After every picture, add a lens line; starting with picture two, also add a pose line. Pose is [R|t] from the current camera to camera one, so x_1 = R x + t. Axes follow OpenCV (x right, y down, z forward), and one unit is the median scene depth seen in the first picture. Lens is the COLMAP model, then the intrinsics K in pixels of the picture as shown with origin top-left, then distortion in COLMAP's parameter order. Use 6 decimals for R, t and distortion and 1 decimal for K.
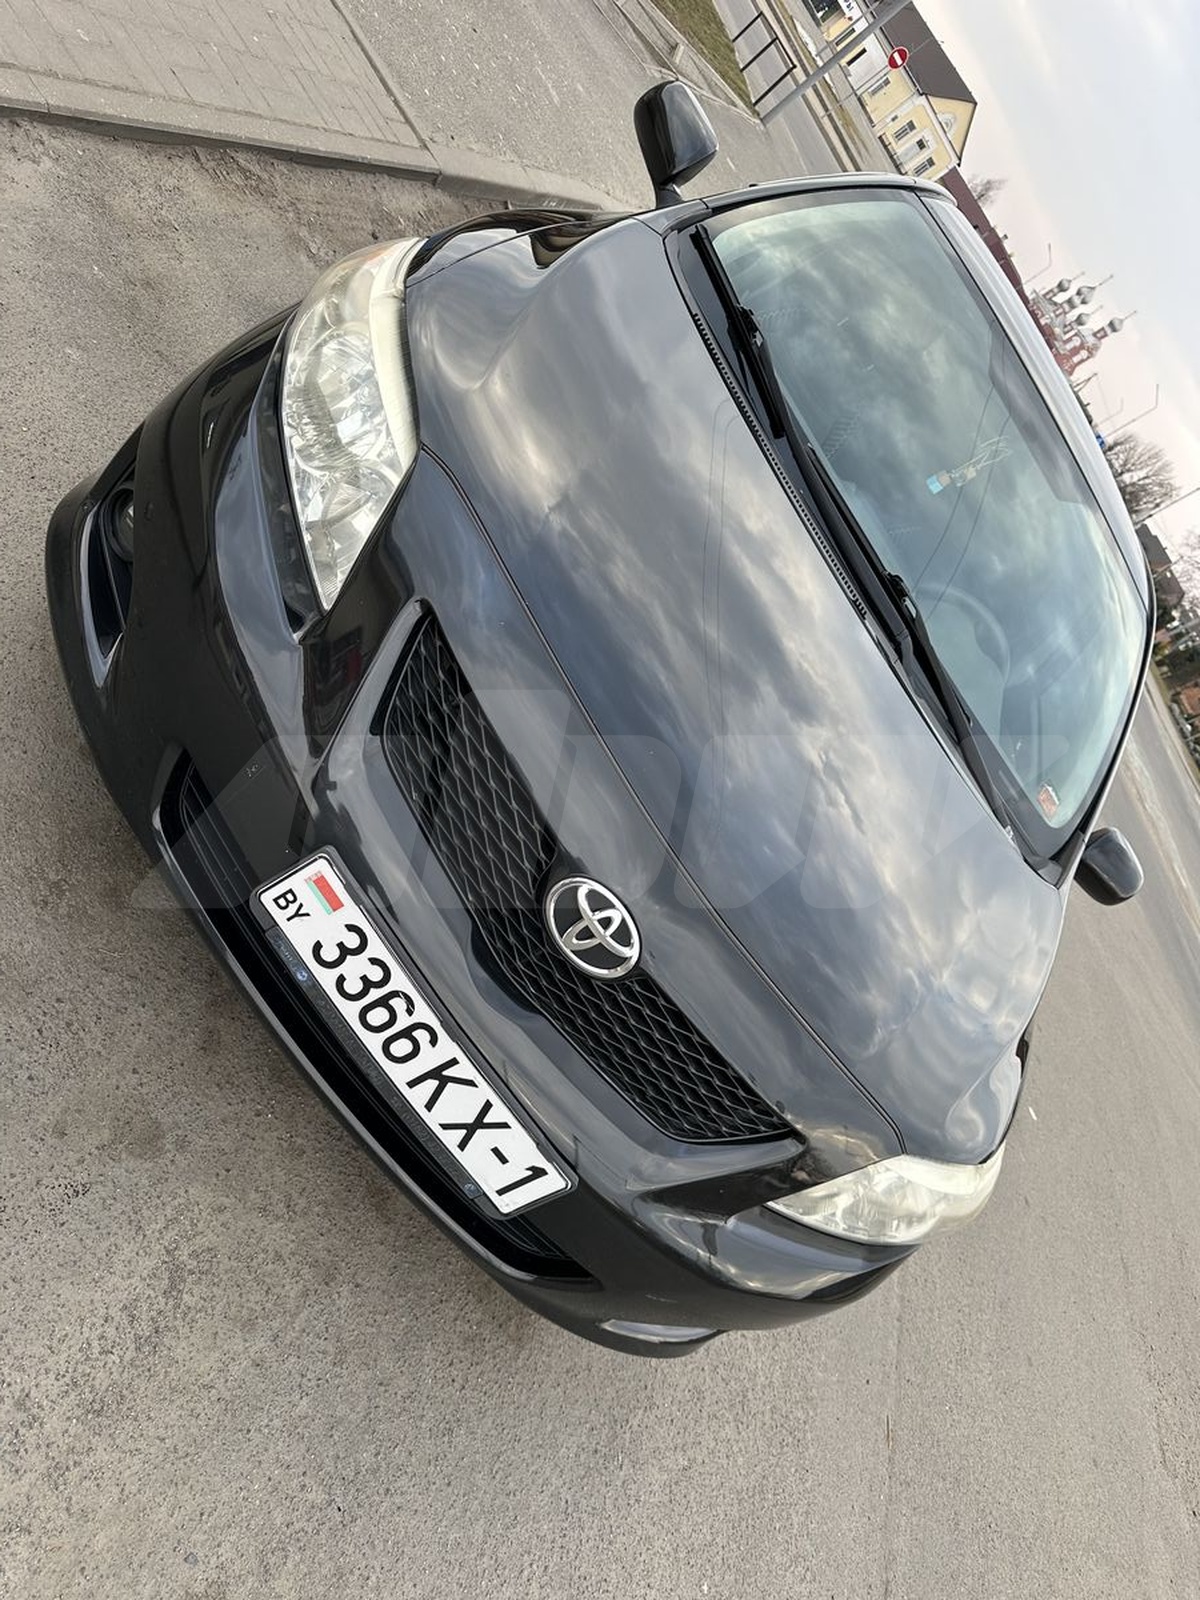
lens RADIAL K [[1197.9, 0, 588.2], [0, 1197.9, 796.7], [0, 0, 1]] dist [0.020777, -0.023606]
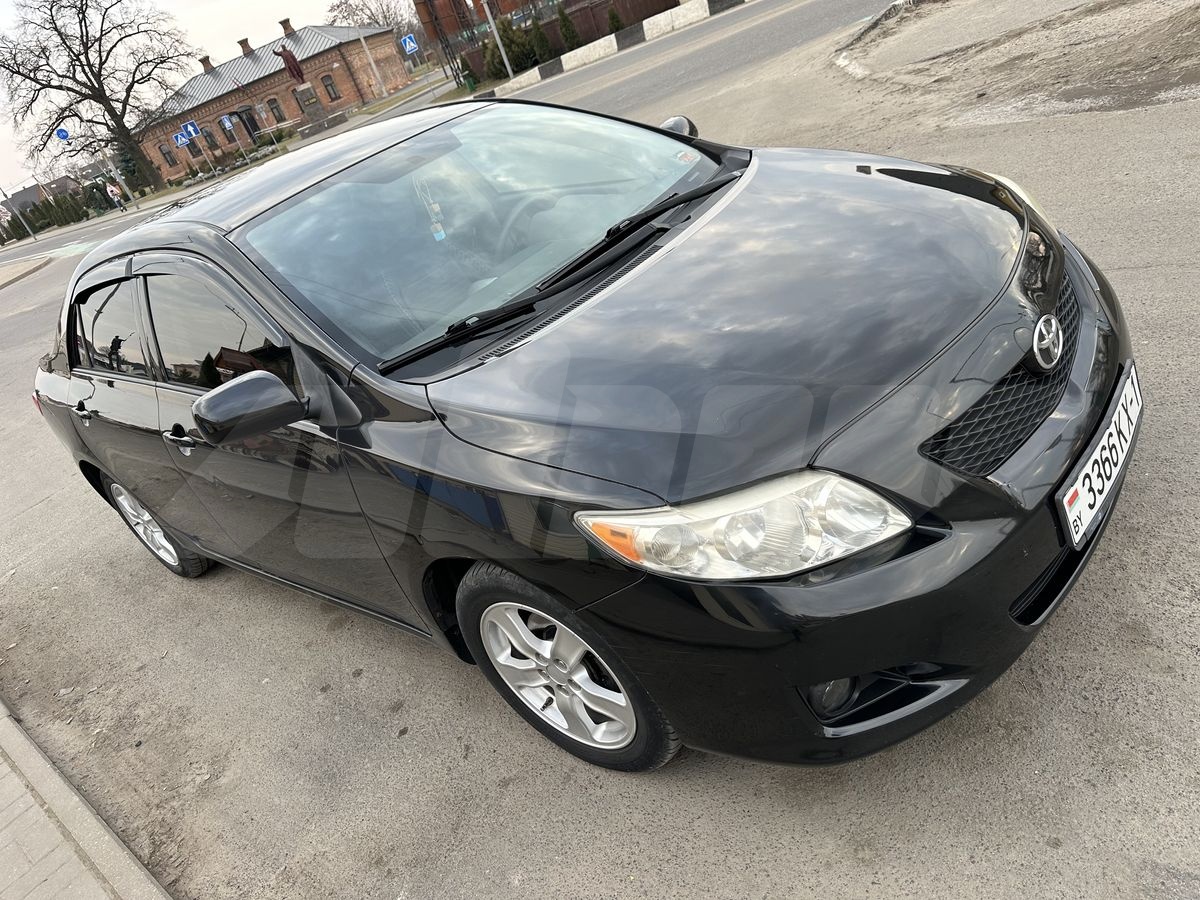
lens RADIAL K [[898.4, 0, 599.8], [0, 898.4, 455.2], [0, 0, 1]] dist [0.020777, -0.023606]
pose [[-0.130130, -0.978457, 0.160275, -0.239181], [0.921759, -0.059833, 0.383120, -0.847792], [-0.365277, 0.197590, 0.909687, 0.104363]]
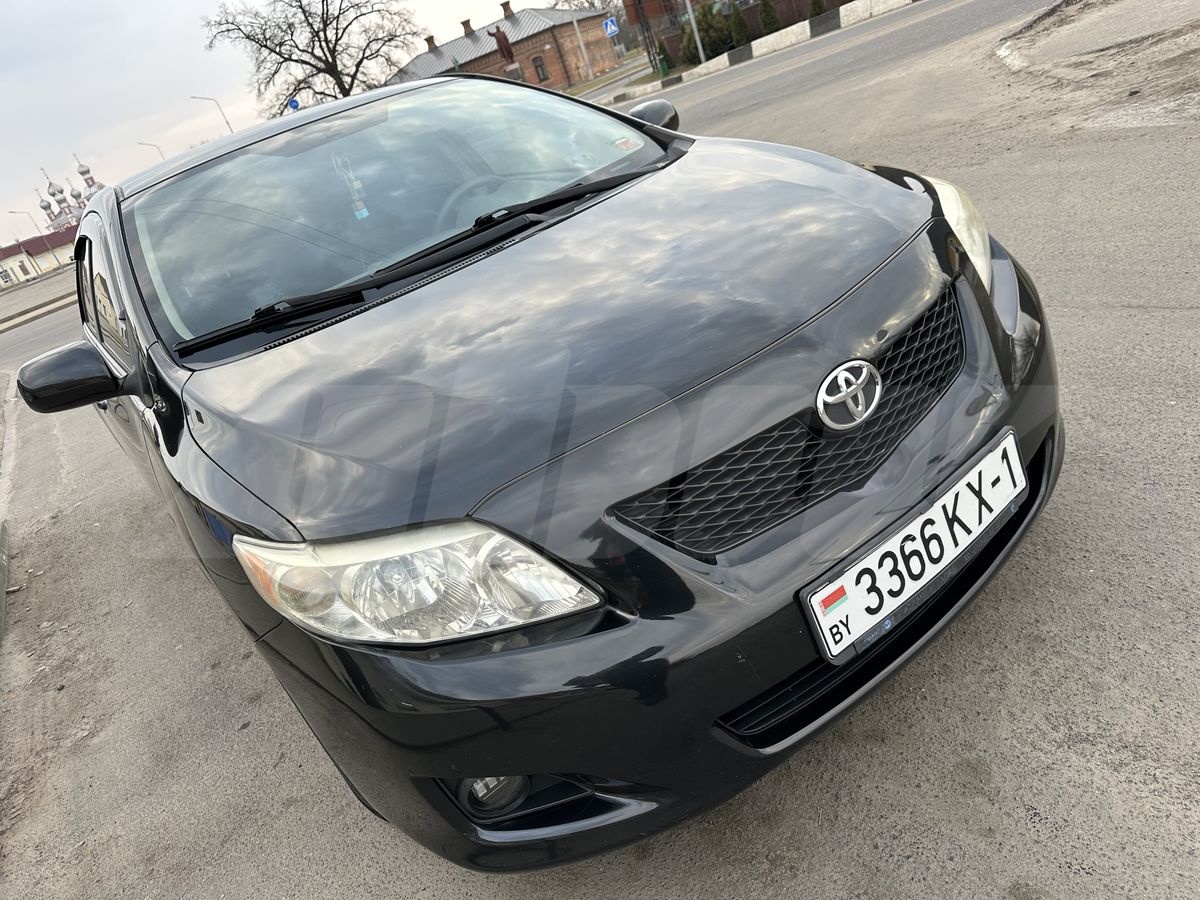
lens RADIAL K [[894.6, 0, 608.1], [0, 894.6, 455.3], [0, 0, 1]] dist [0.008692, -0.007771]
pose [[0.014929, -0.987370, 0.157729, -0.194090], [0.980431, 0.045424, 0.191551, -0.296810], [-0.196296, 0.151783, 0.968726, 0.103023]]
